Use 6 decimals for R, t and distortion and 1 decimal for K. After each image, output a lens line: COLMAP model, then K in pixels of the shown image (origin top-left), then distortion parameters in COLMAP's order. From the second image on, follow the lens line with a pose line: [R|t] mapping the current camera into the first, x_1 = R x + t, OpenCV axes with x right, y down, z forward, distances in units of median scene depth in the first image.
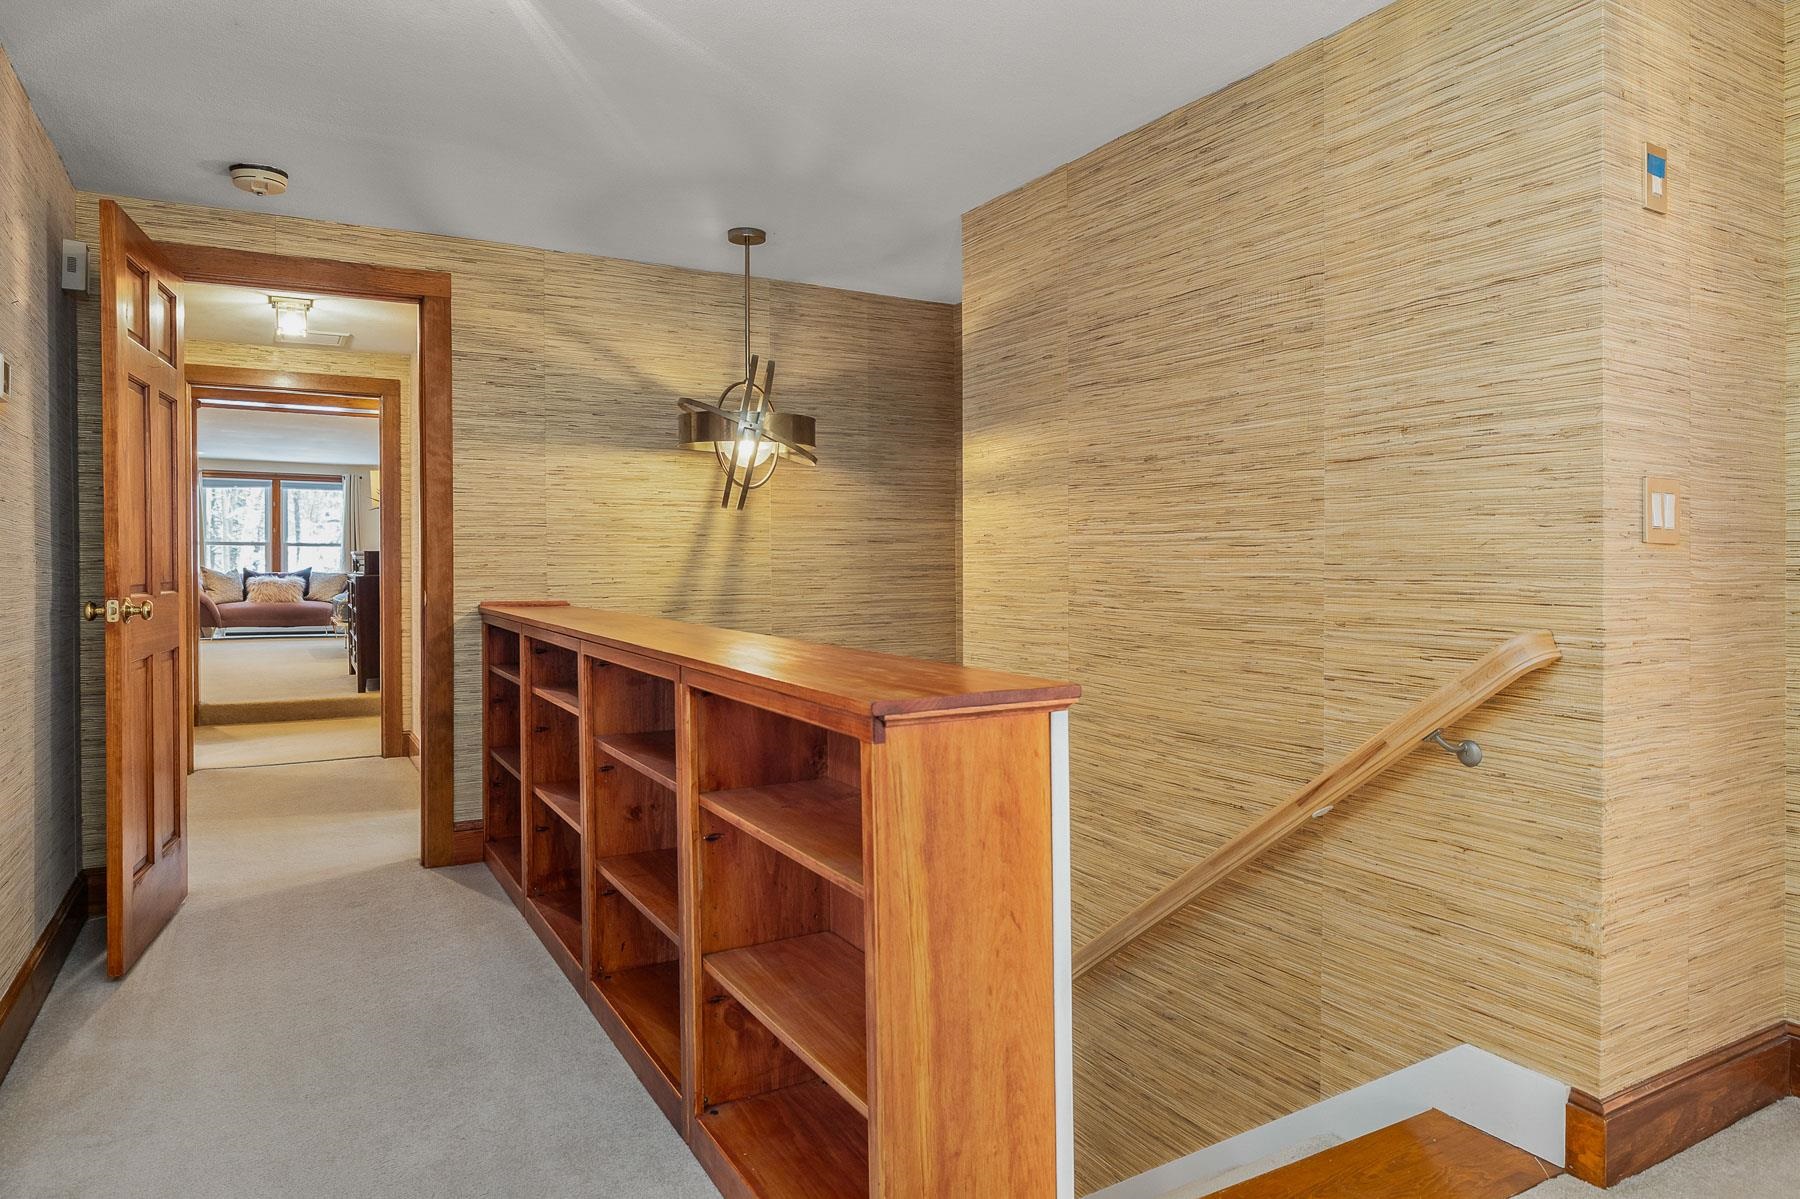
lens RADIAL K [[1113.5, 0, 905.9], [0, 1113.5, 581.0], [0, 0, 1]] dist [-0.001543, 0.000538]
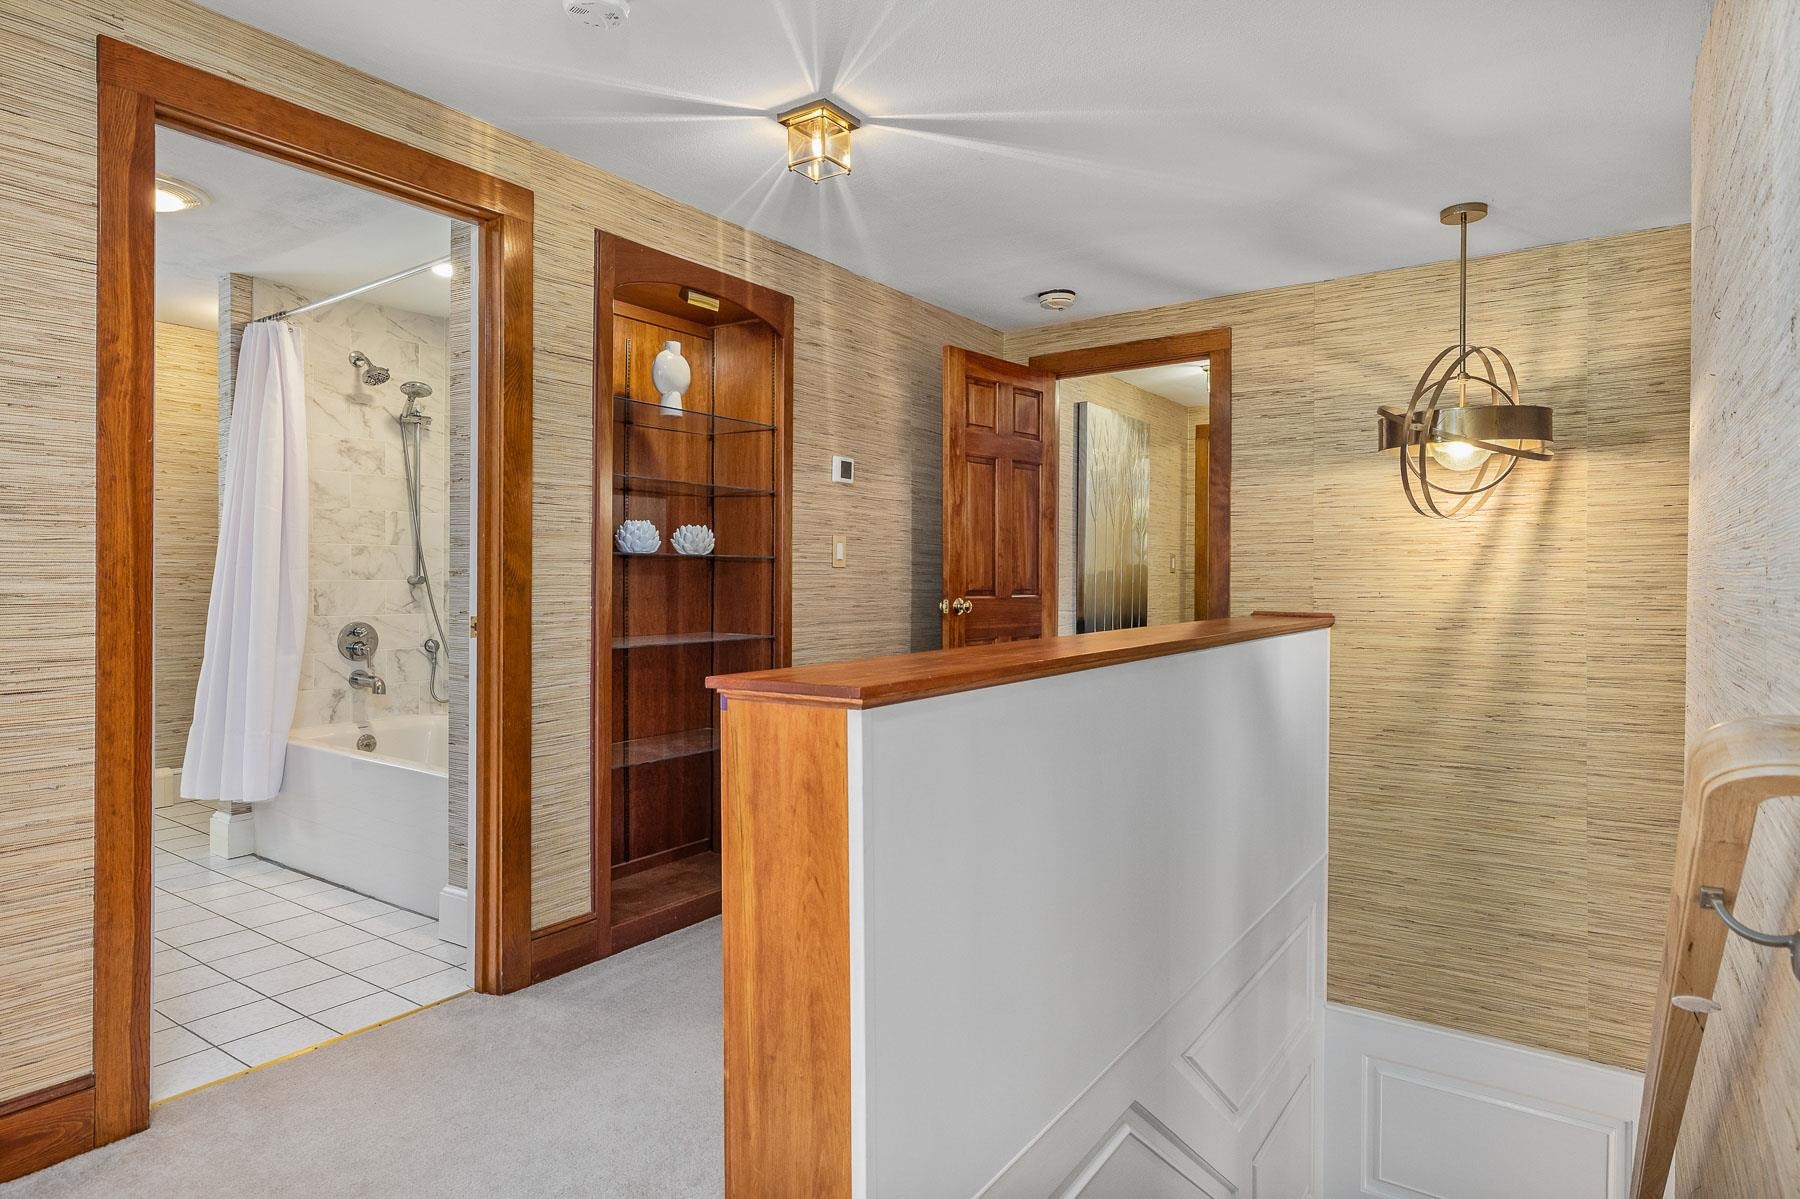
lens RADIAL K [[1021.3, 0, 902.8], [0, 1021.3, 598.7], [0, 0, 1]] dist [-0.006012, 0.000052]
pose [[0.421245, 0.019996, -0.906726, 0.412568], [-0.017545, 0.999749, 0.013897, -0.002166], [0.906777, 0.010054, 0.421491, 0.243078]]
